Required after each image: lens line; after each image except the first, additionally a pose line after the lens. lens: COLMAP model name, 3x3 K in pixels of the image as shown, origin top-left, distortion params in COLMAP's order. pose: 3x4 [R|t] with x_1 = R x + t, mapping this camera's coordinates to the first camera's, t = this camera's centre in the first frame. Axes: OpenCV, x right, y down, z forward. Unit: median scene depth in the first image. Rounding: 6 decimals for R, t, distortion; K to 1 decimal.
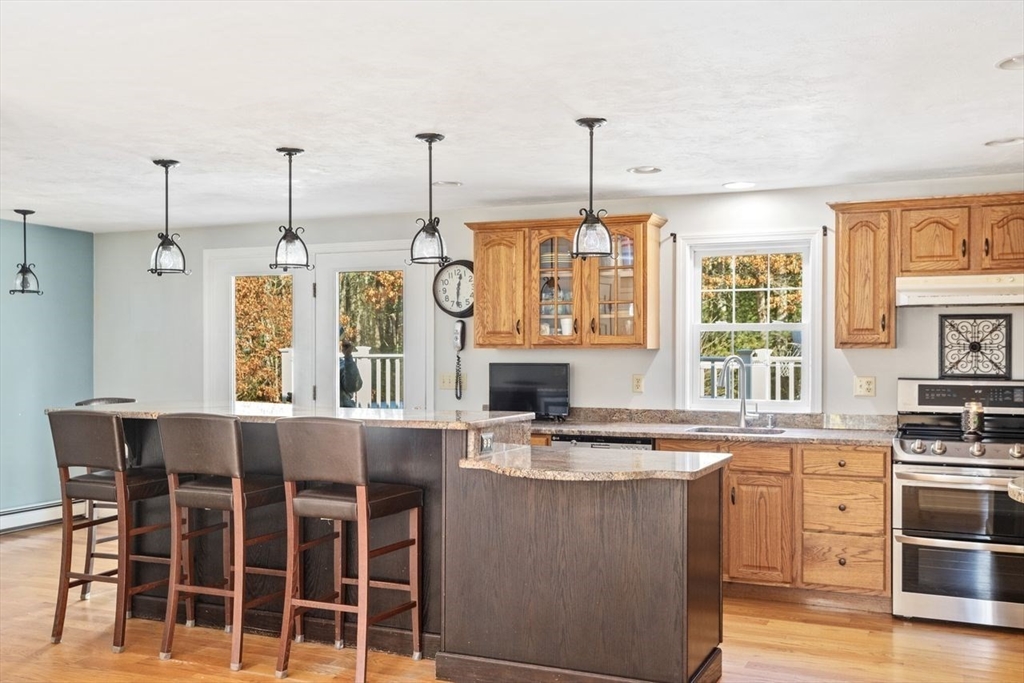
lens RADIAL K [[989.2, 0, 509.4], [0, 989.2, 355.7], [0, 0, 1]] dist [0.019261, 0.000000]
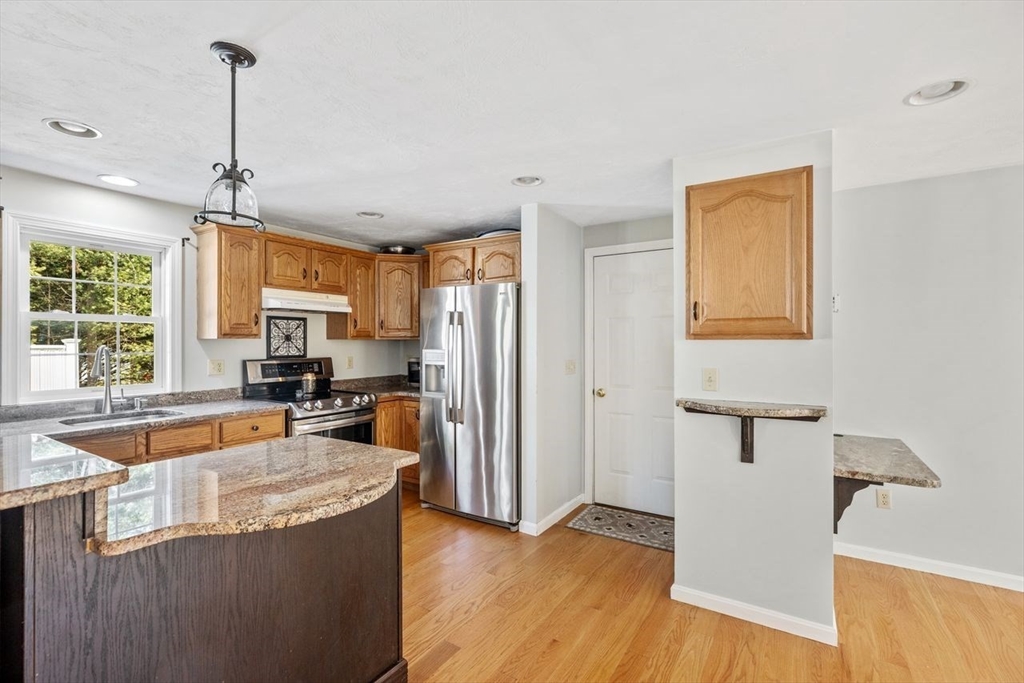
lens RADIAL K [[462.1, 0, 510.6], [0, 462.1, 342.7], [0, 0, 1]] dist [-0.010914, 0.004963]
pose [[0.149977, -0.003442, 0.988684, -0.199196], [0.004443, 0.999986, 0.002807, -0.001962], [-0.988680, 0.003972, 0.149990, 0.567613]]
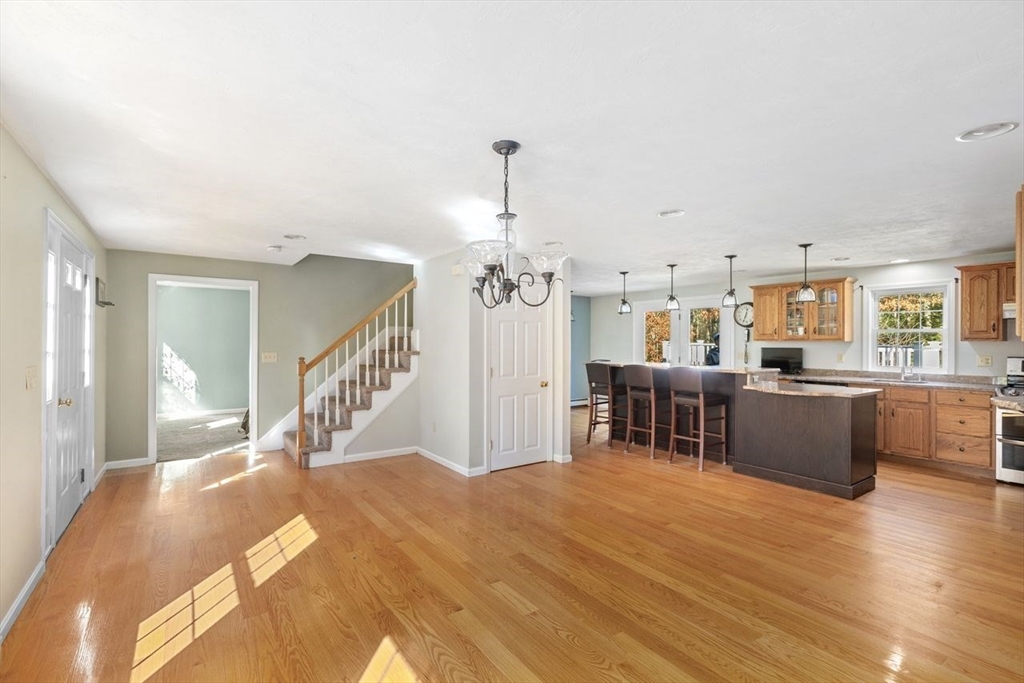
lens RADIAL K [[462.1, 0, 510.0], [0, 462.1, 343.4], [0, 0, 1]] dist [-0.010914, 0.004963]
pose [[0.859629, 0.001230, -0.510918, 0.029614], [-0.002565, 0.999995, -0.001908, 0.001219], [0.510913, 0.002950, 0.859627, -0.236510]]
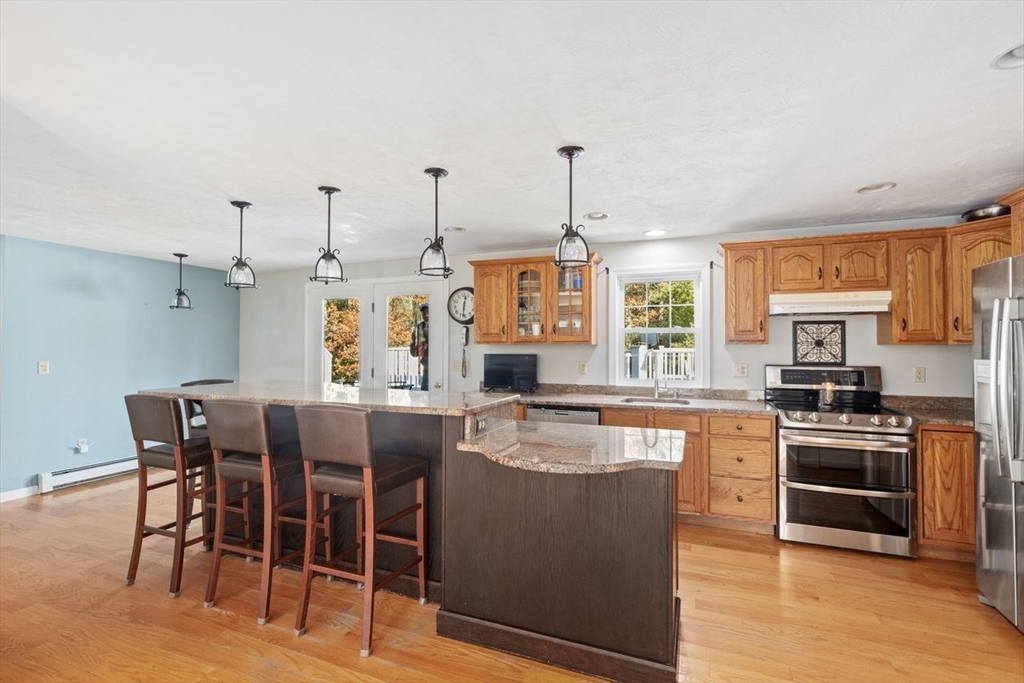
lens RADIAL K [[462.1, 0, 513.4], [0, 462.1, 338.6], [0, 0, 1]] dist [-0.010914, 0.004963]
pose [[0.999100, 0.000952, 0.042398, -0.006803], [-0.000028, 0.999763, -0.021788, -0.001076], [-0.042409, 0.021768, 0.998863, 0.358983]]
